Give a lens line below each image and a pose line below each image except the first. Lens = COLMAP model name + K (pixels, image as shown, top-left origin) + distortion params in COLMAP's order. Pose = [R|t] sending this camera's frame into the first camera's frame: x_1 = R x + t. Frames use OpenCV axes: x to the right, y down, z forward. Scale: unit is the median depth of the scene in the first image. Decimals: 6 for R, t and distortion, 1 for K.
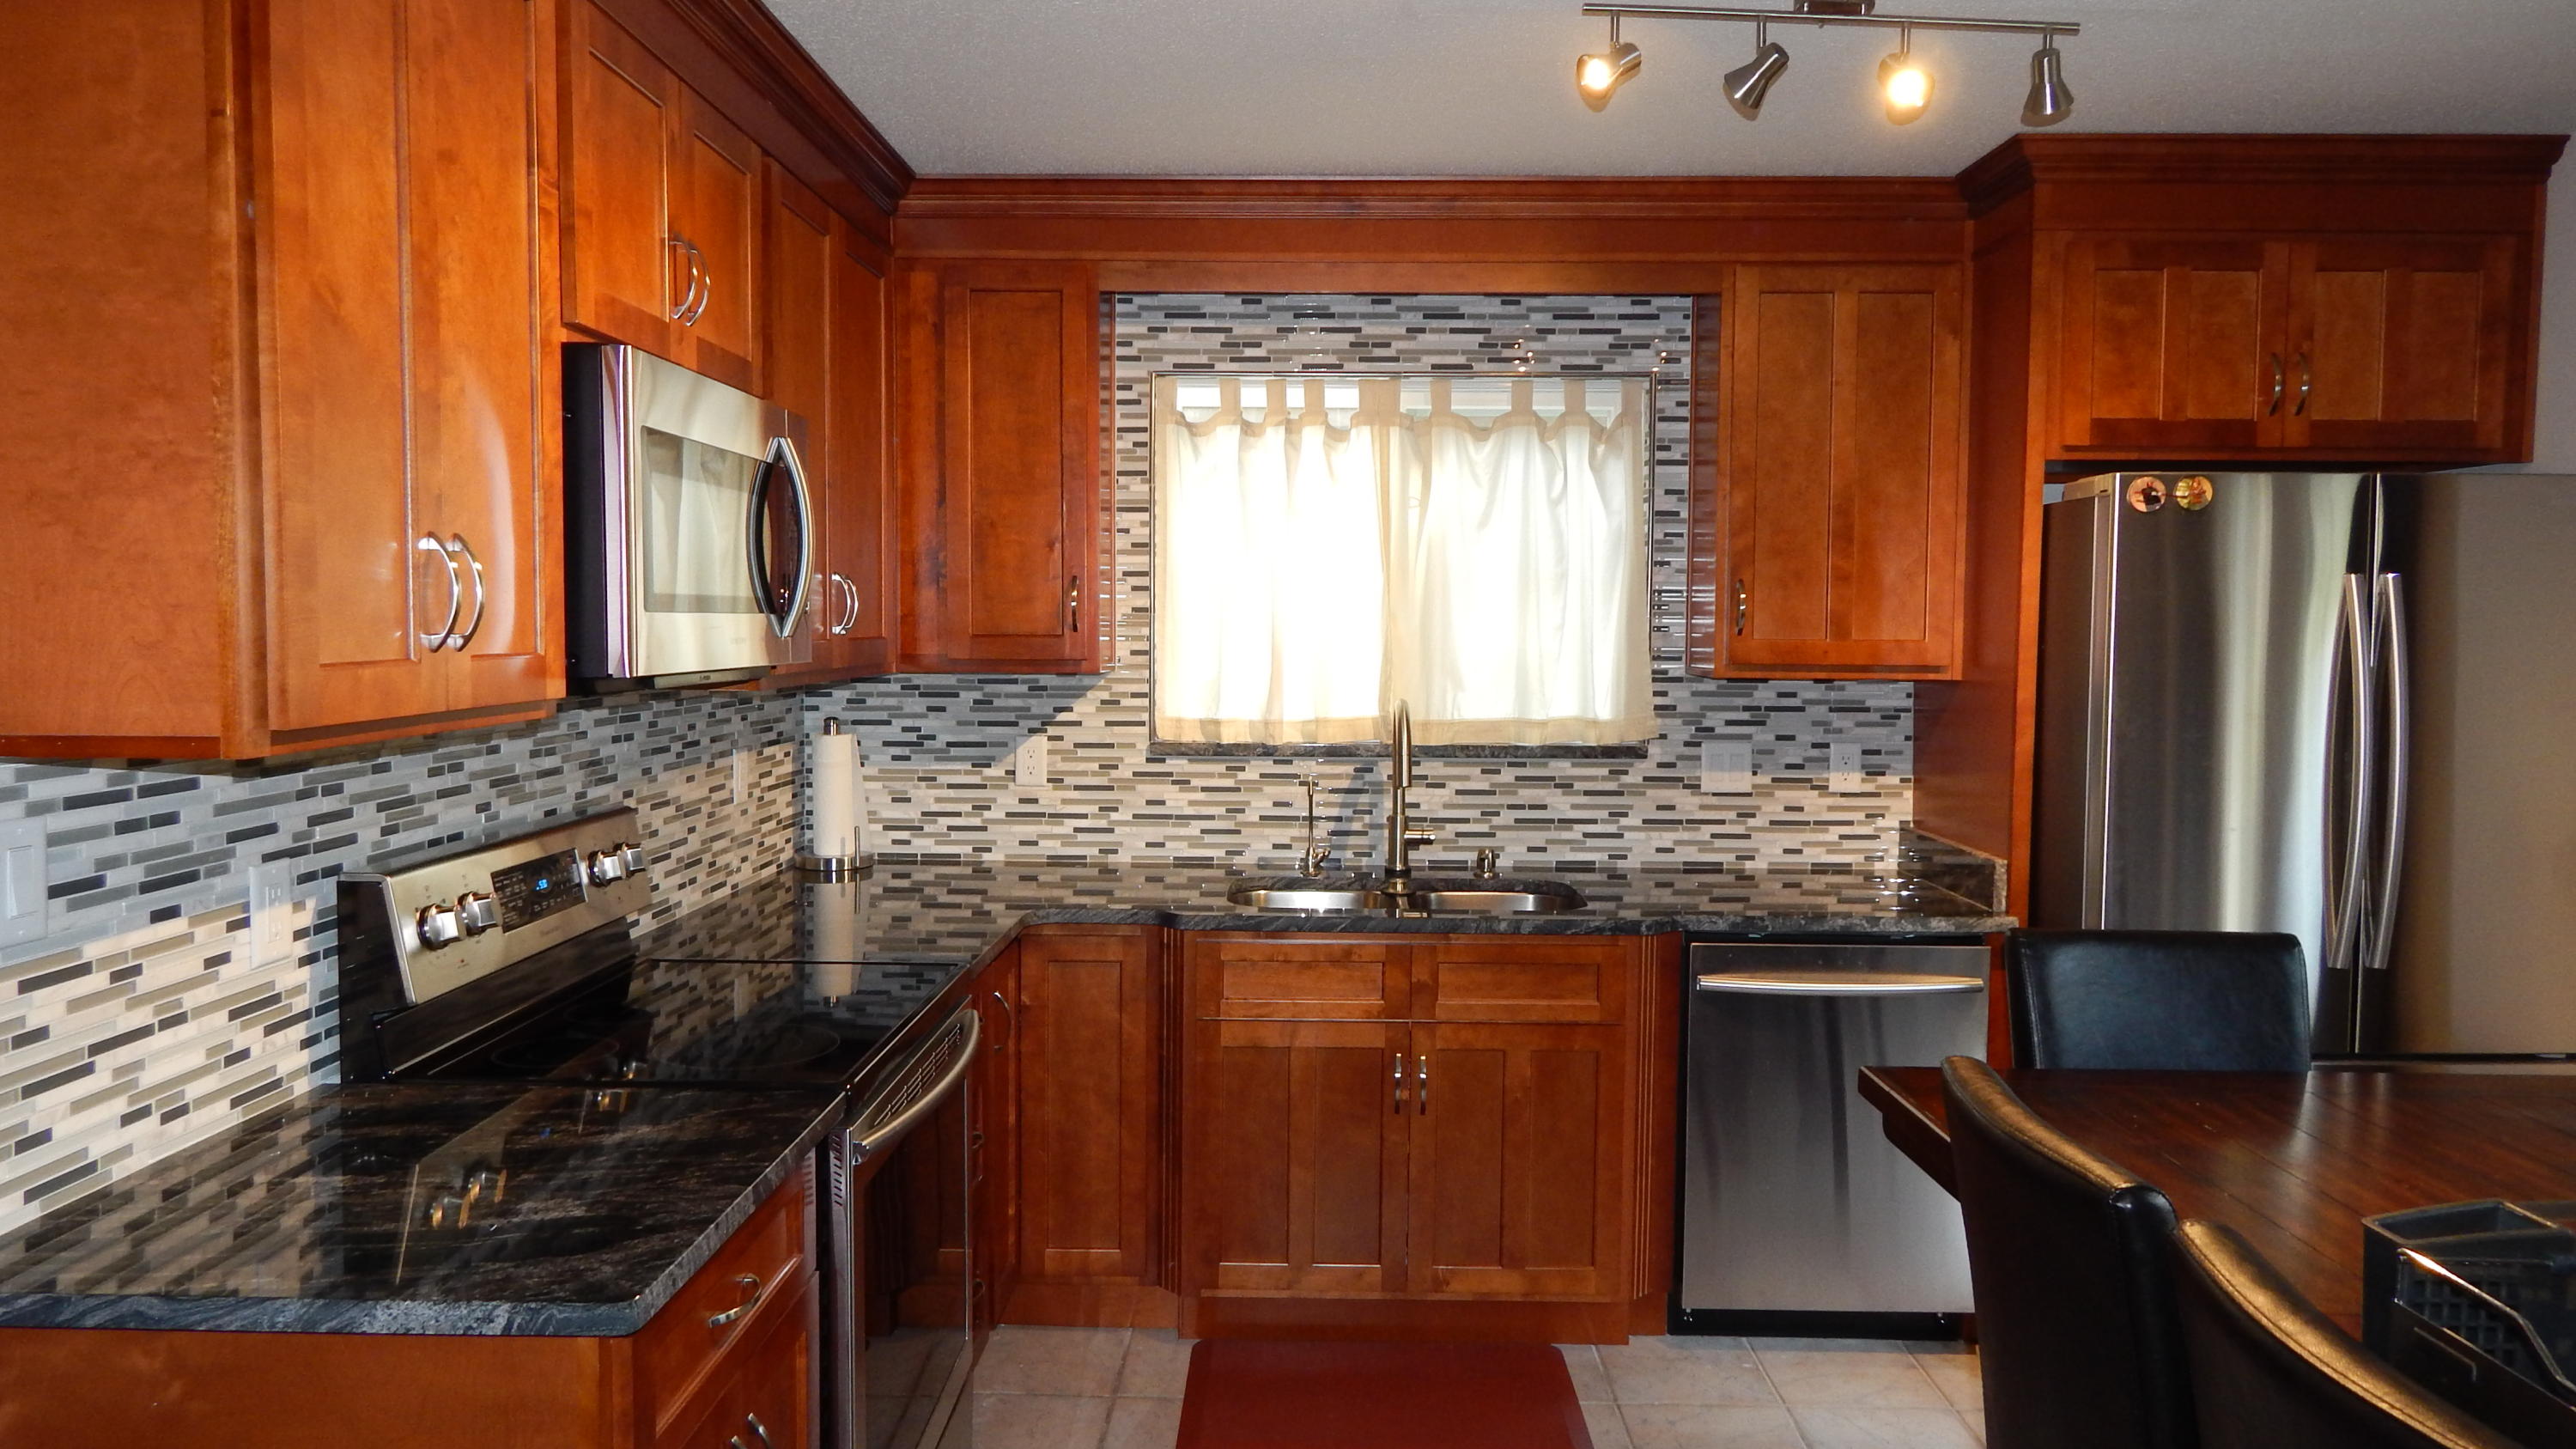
lens RADIAL K [[1699.6, 0, 1294.5], [0, 1699.6, 710.9], [0, 0, 1]] dist [0.007794, -0.008461]
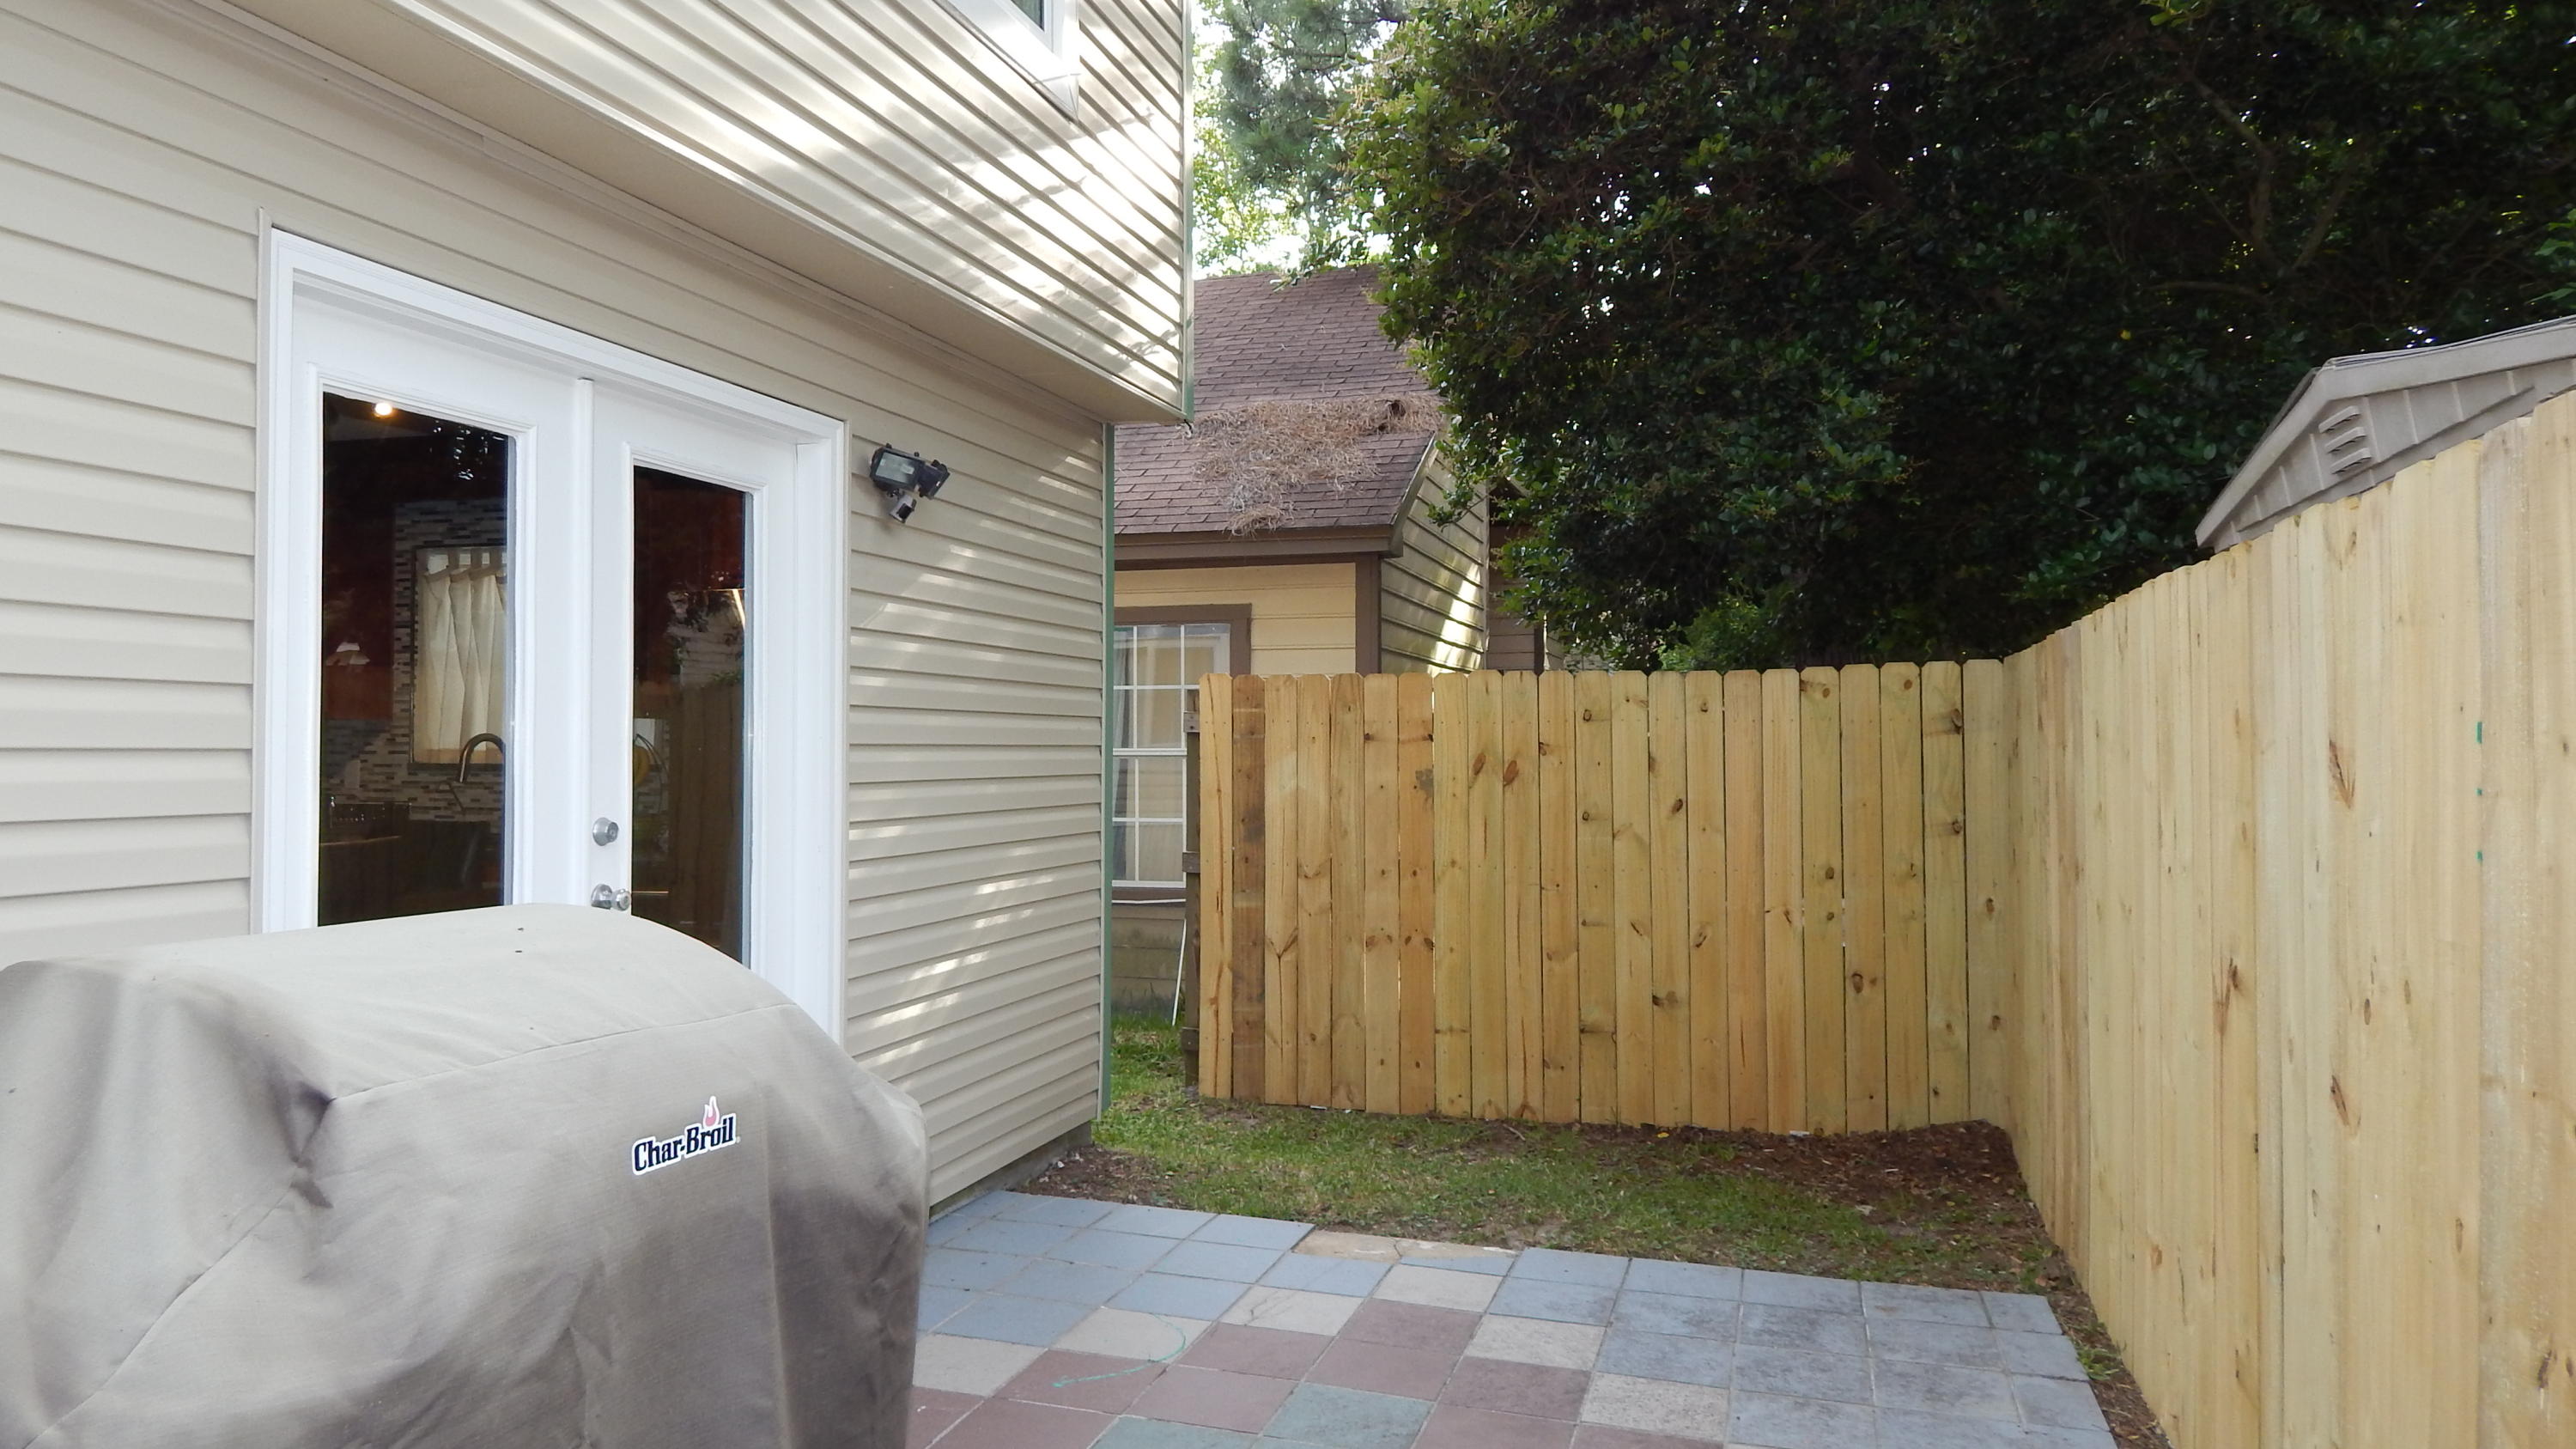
lens RADIAL K [[1699.6, 0, 1278.8], [0, 1699.6, 704.2], [0, 0, 1]] dist [0.007794, -0.008461]
pose [[0.963511, -0.013700, -0.267319, 1.247896], [-0.007451, 0.996930, -0.077947, 0.088869], [0.267566, 0.077095, 0.960450, -0.413616]]
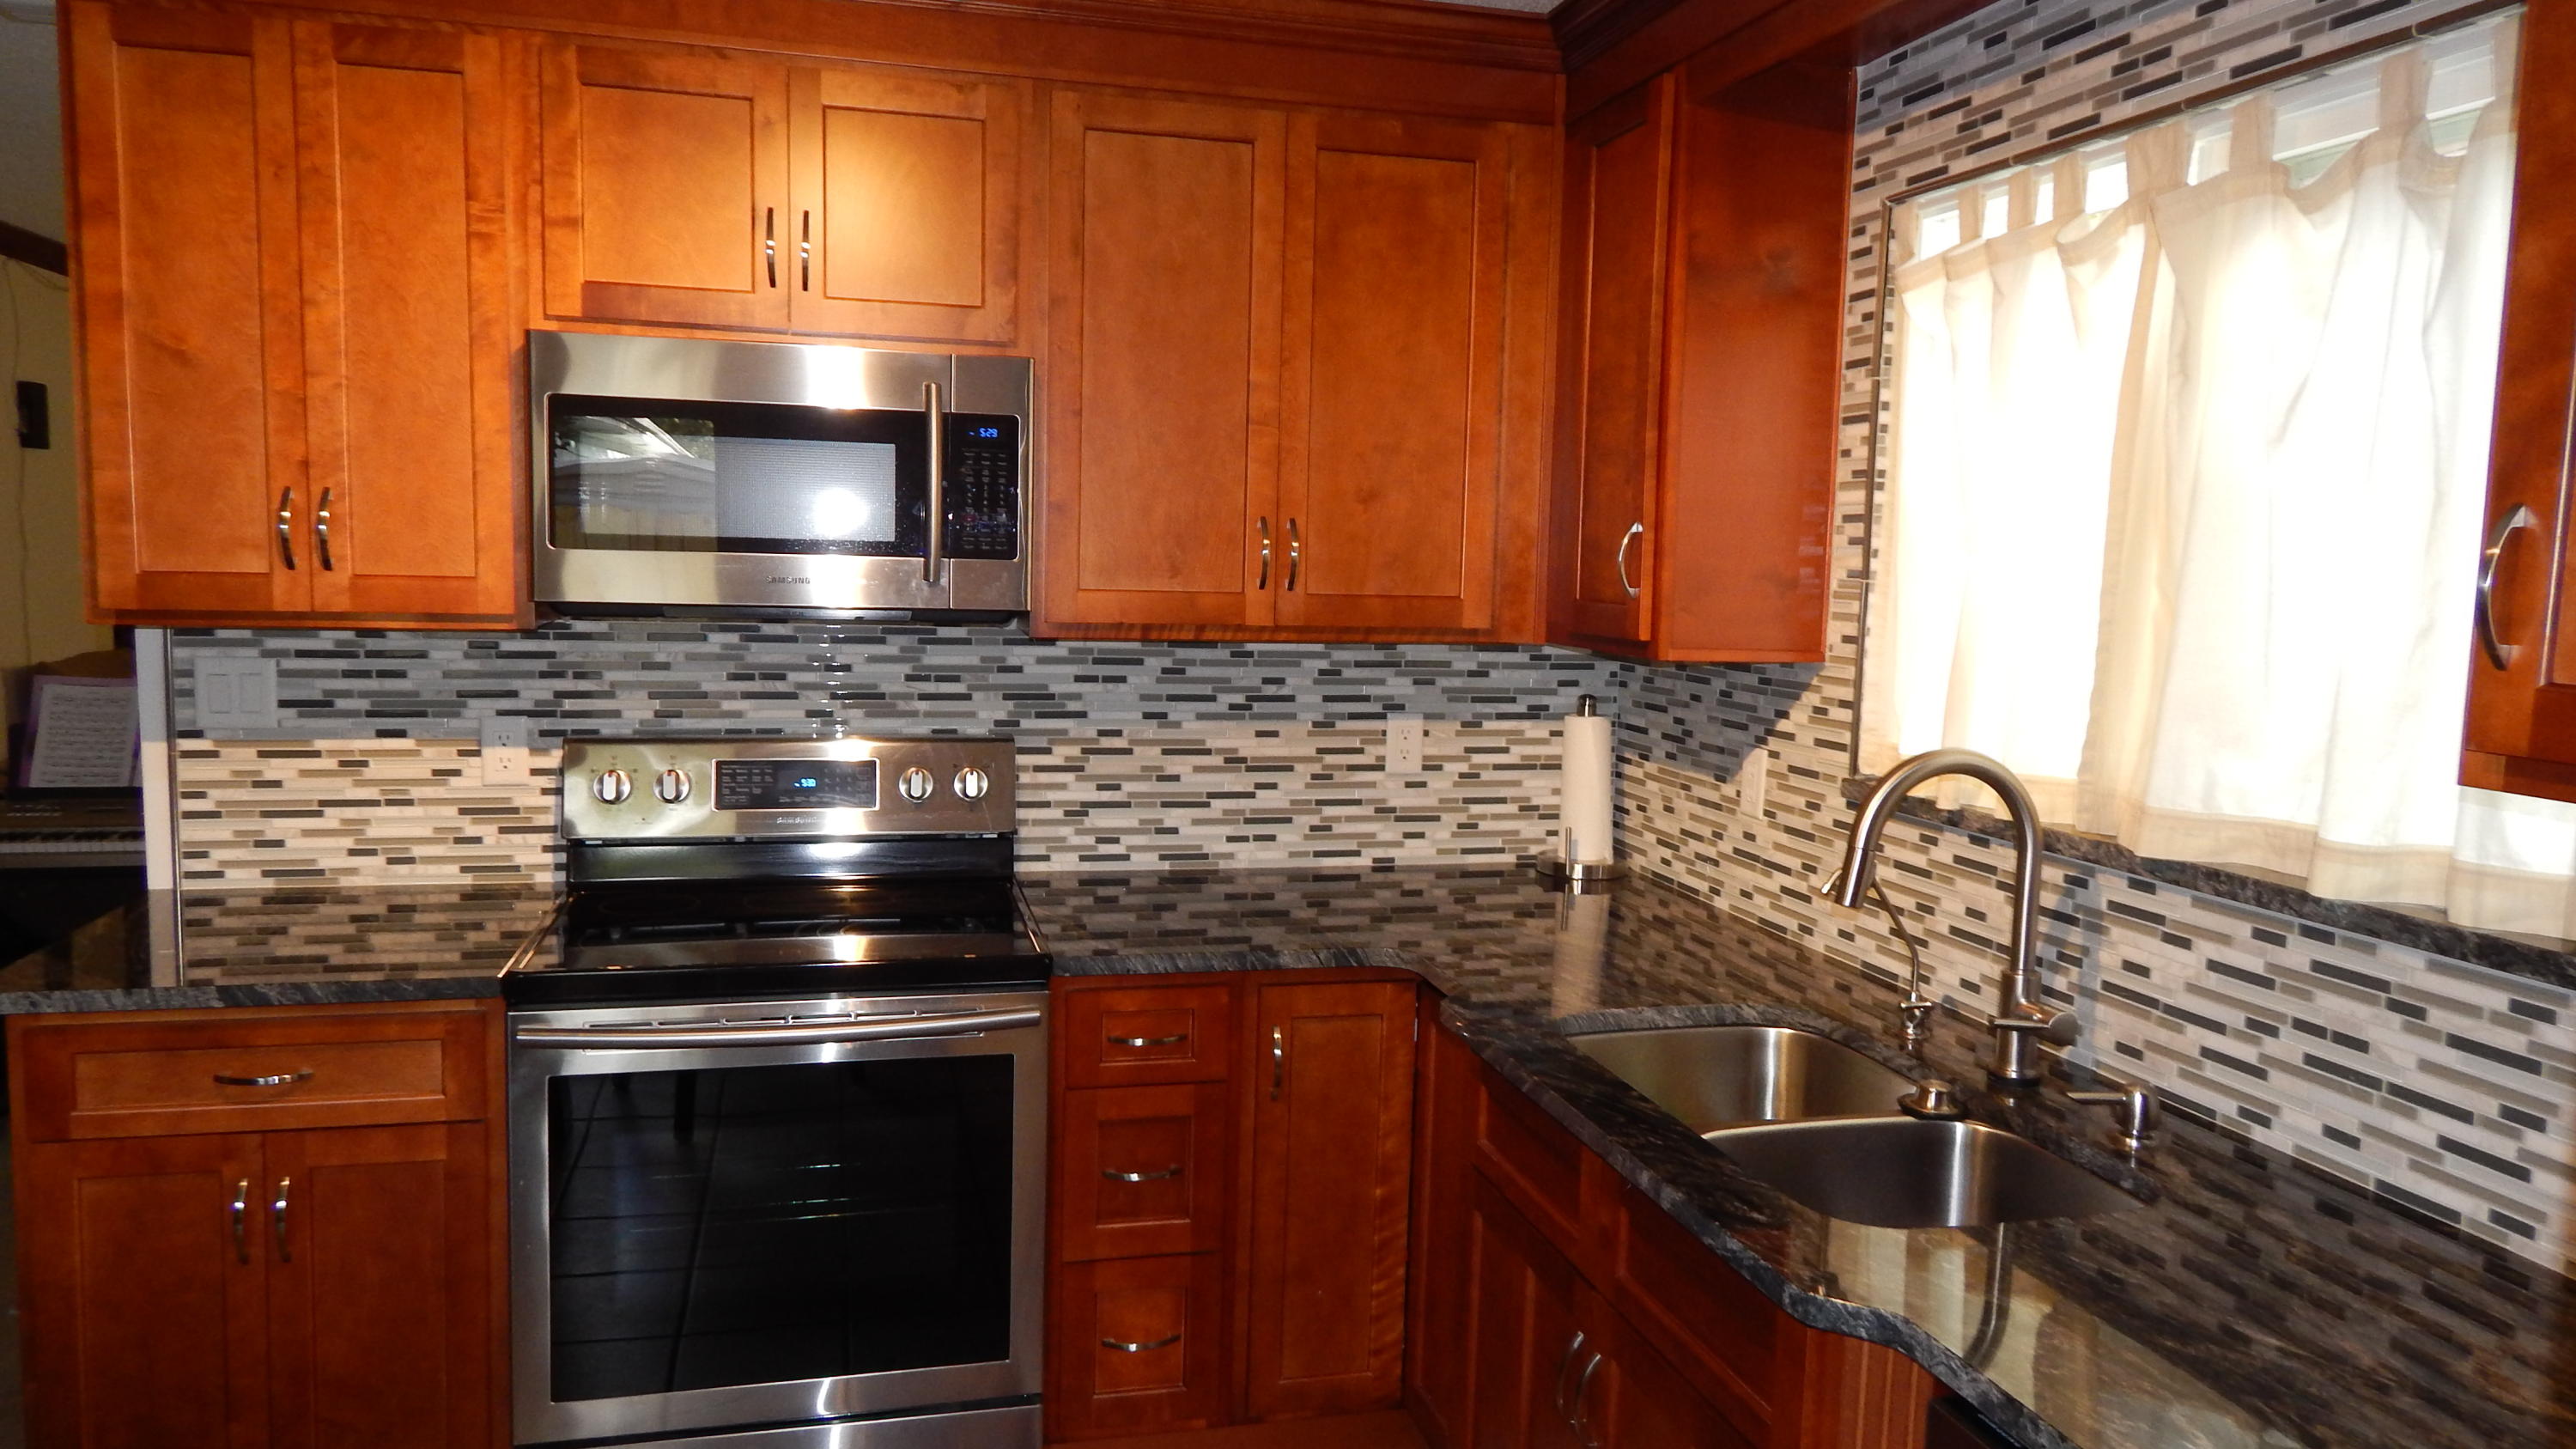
lens RADIAL K [[1699.6, 0, 1286.8], [0, 1699.6, 706.8], [0, 0, 1]] dist [0.007794, -0.008461]
pose [[0.257825, 0.089745, -0.962015, 0.502035], [-0.078577, 0.994326, 0.071700, -0.039699], [0.962991, 0.057106, 0.263414, 0.644554]]
